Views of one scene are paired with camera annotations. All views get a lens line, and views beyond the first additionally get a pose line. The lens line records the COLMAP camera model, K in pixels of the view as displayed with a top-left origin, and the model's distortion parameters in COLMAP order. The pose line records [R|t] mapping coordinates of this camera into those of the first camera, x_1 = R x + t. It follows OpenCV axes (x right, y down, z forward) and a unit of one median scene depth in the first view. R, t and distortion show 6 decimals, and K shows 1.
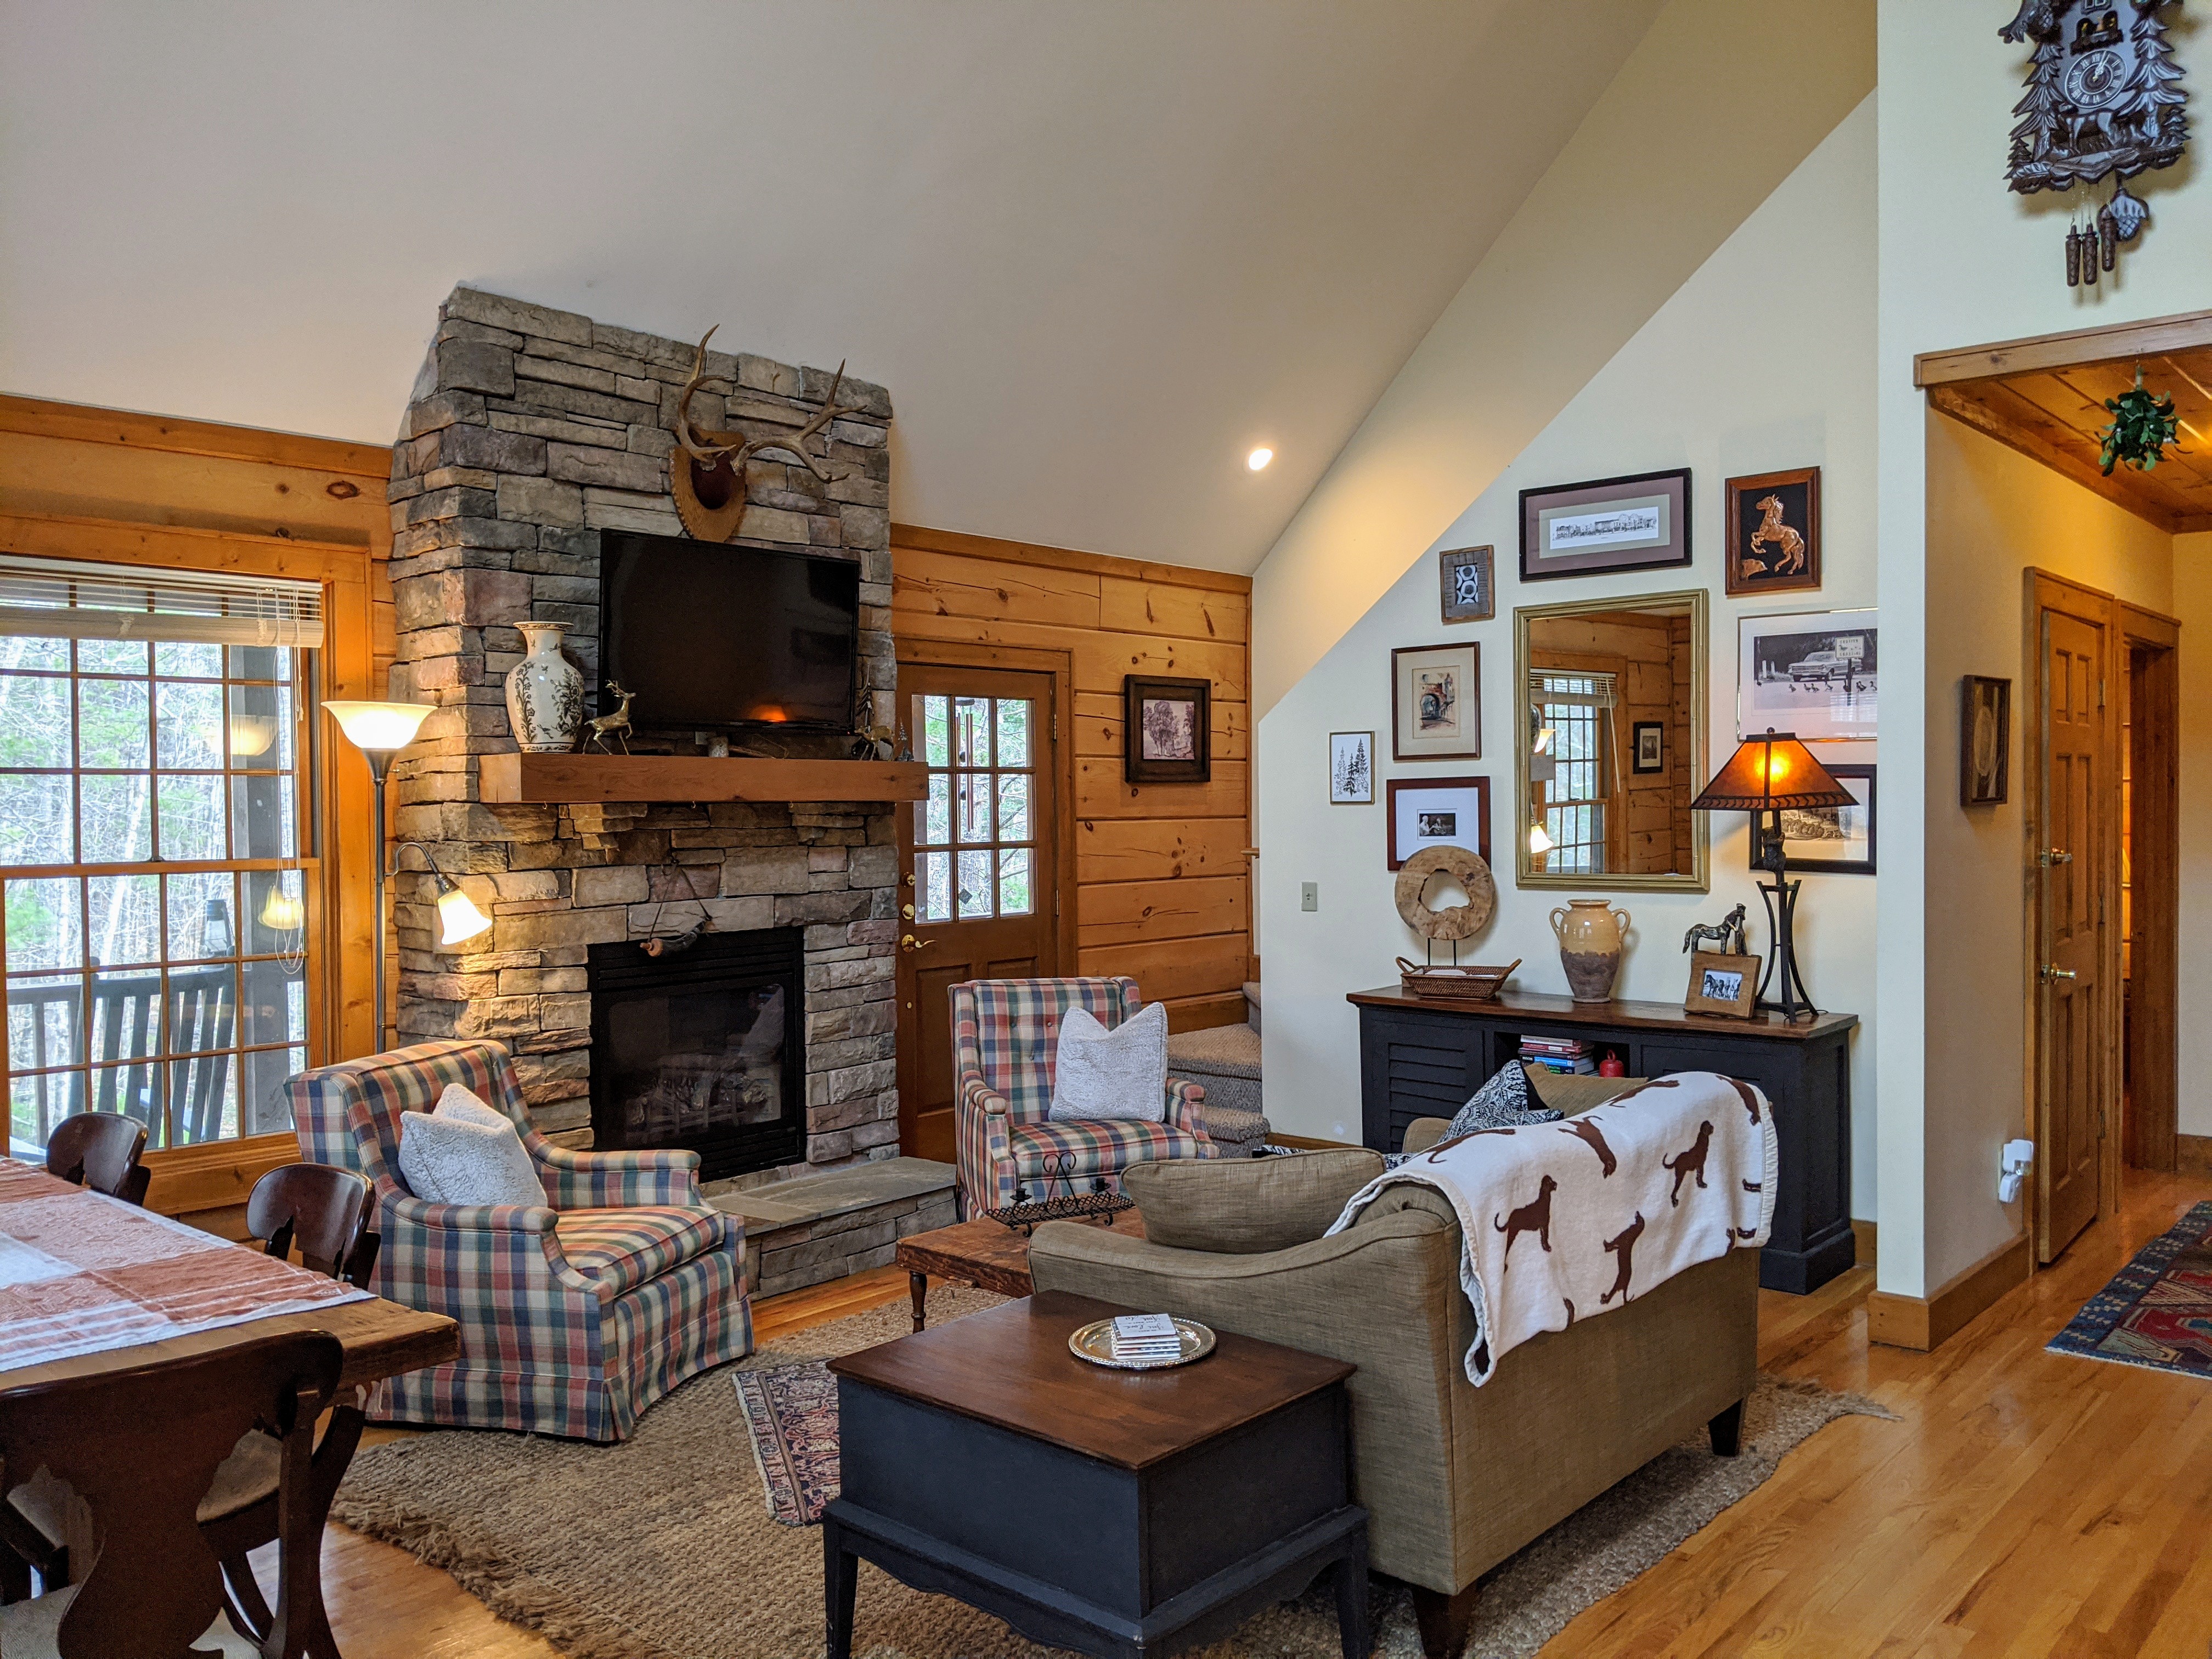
lens RADIAL K [[1733.7, 0, 1106.0], [0, 1733.7, 829.5], [0, 0, 1]] dist [0.071140, -0.159856]
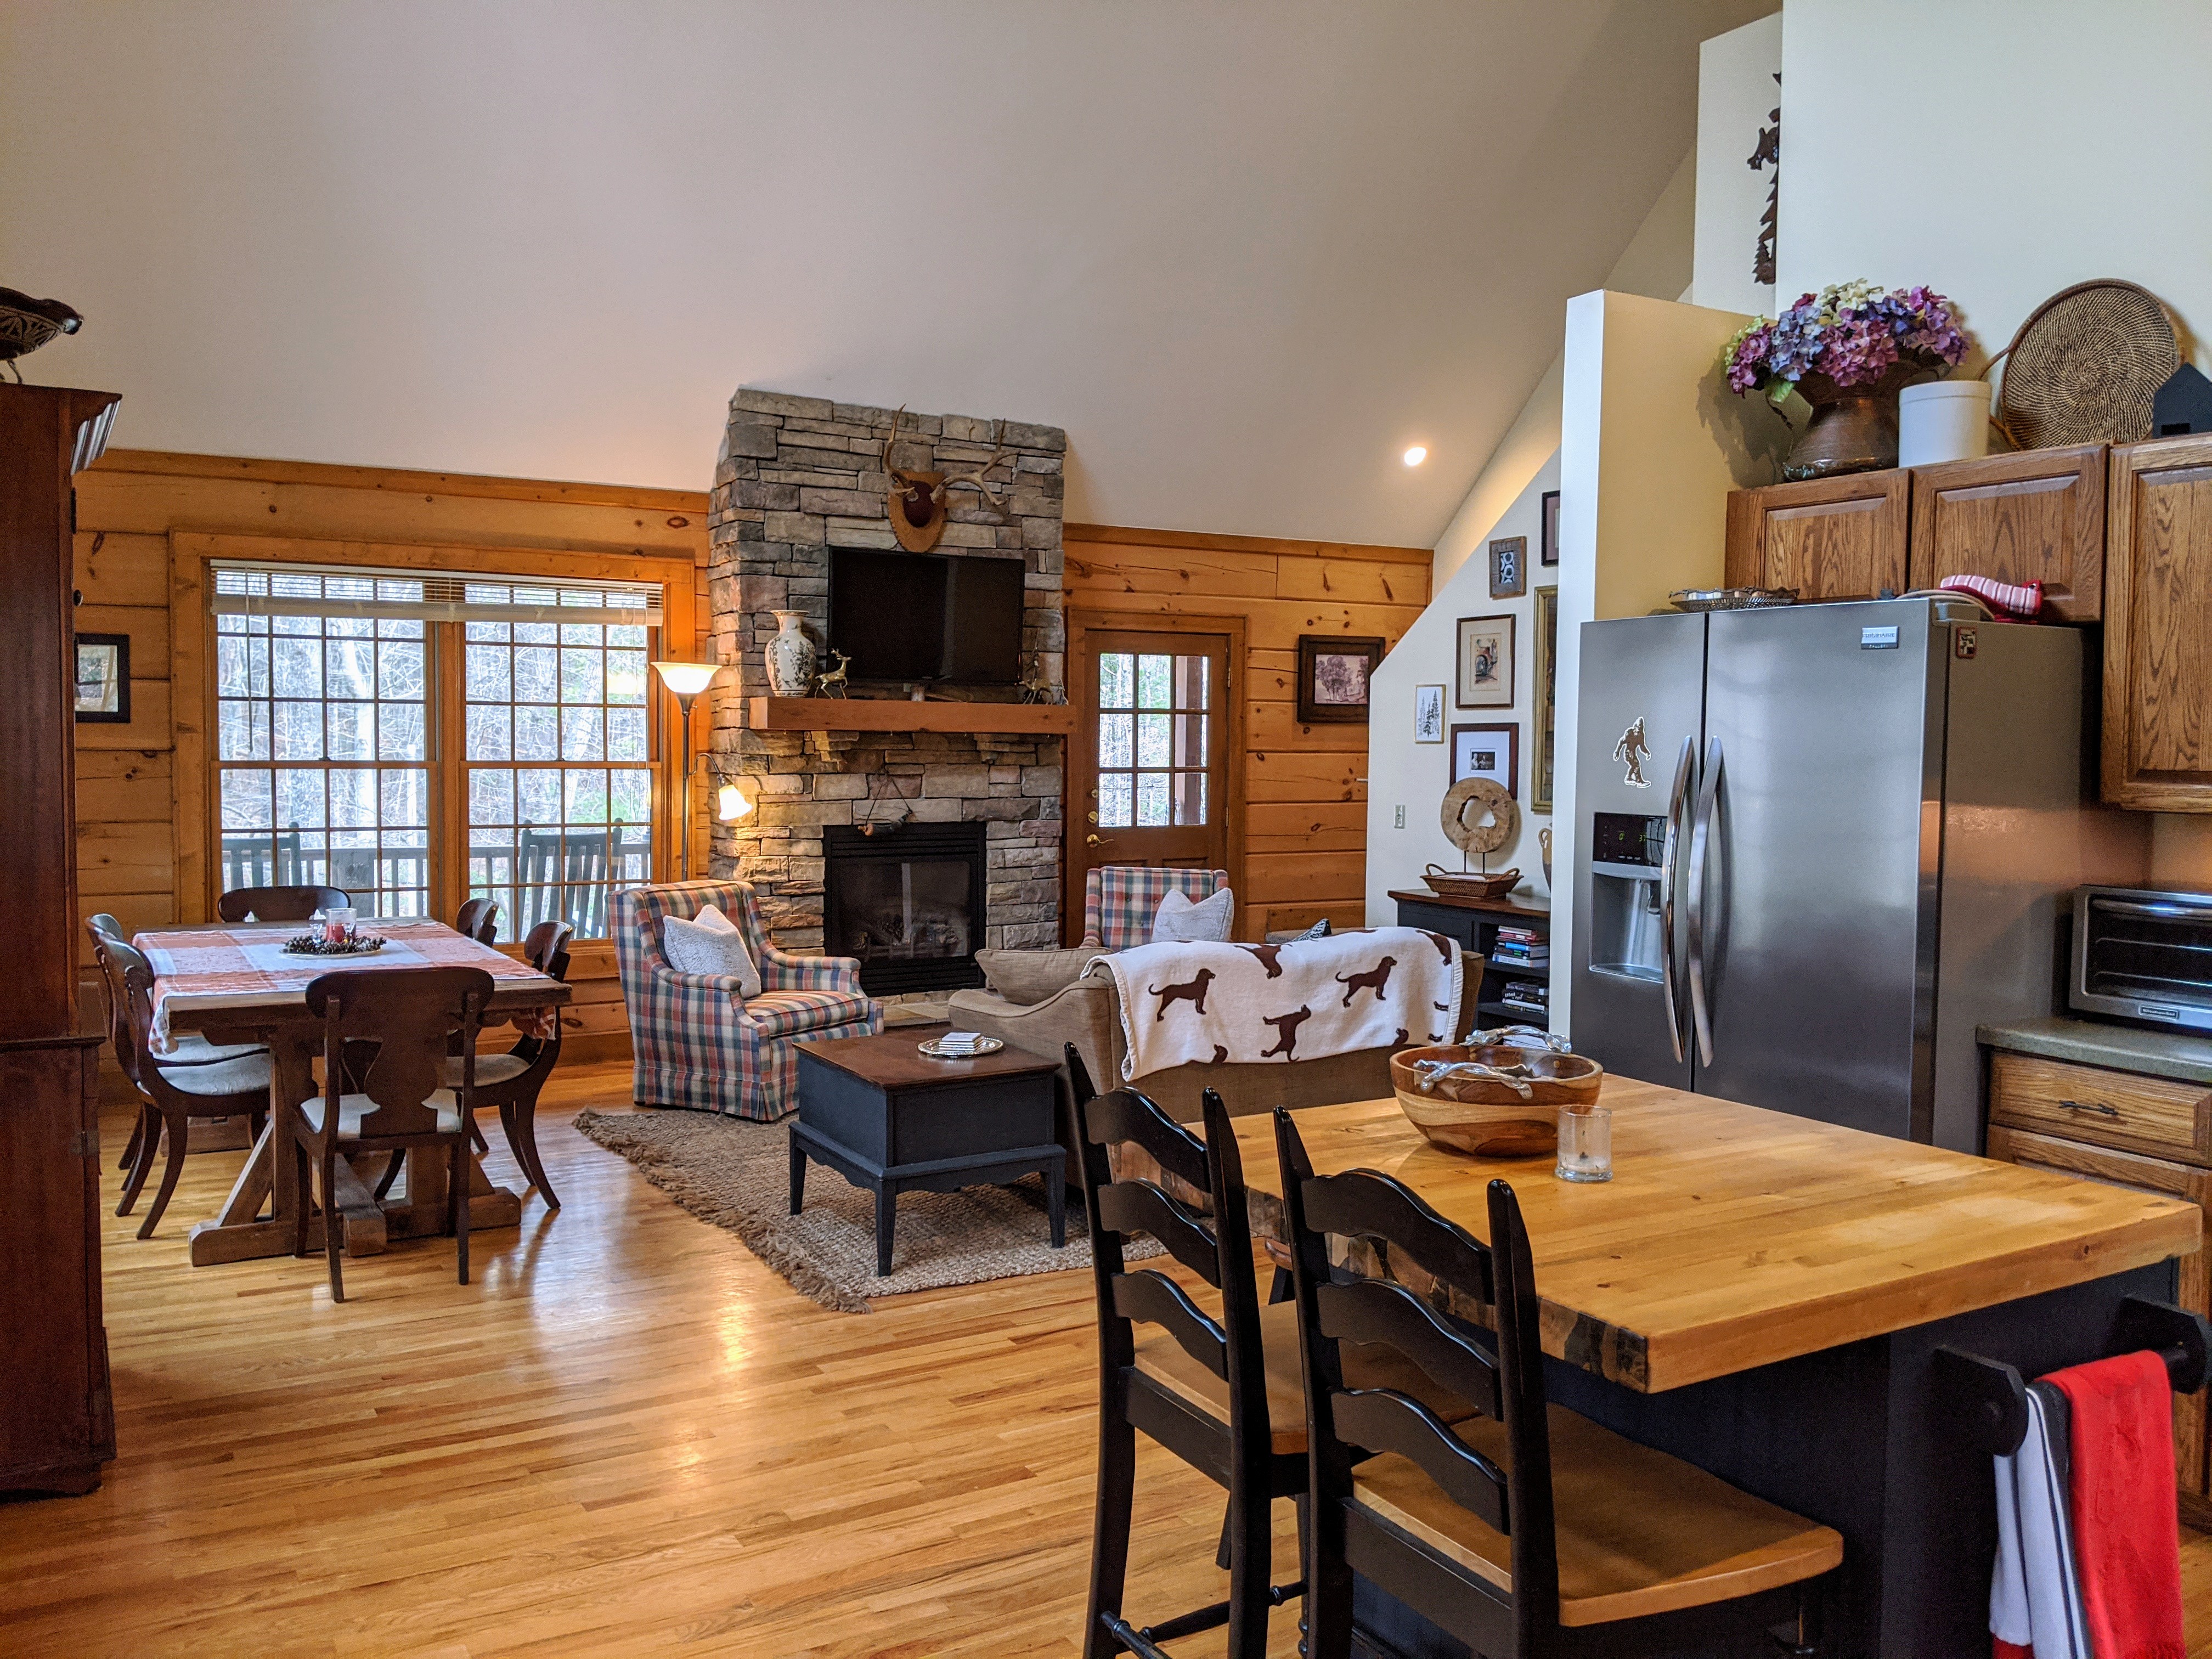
lens RADIAL K [[1768.1, 0, 1101.0], [0, 1768.1, 817.8], [0, 0, 1]] dist [0.127334, -0.254813]
pose [[0.947893, 0.034678, -0.316696, 0.399126], [-0.024928, 0.999084, 0.034788, 0.000741], [0.317612, -0.025081, 0.947889, -0.353452]]
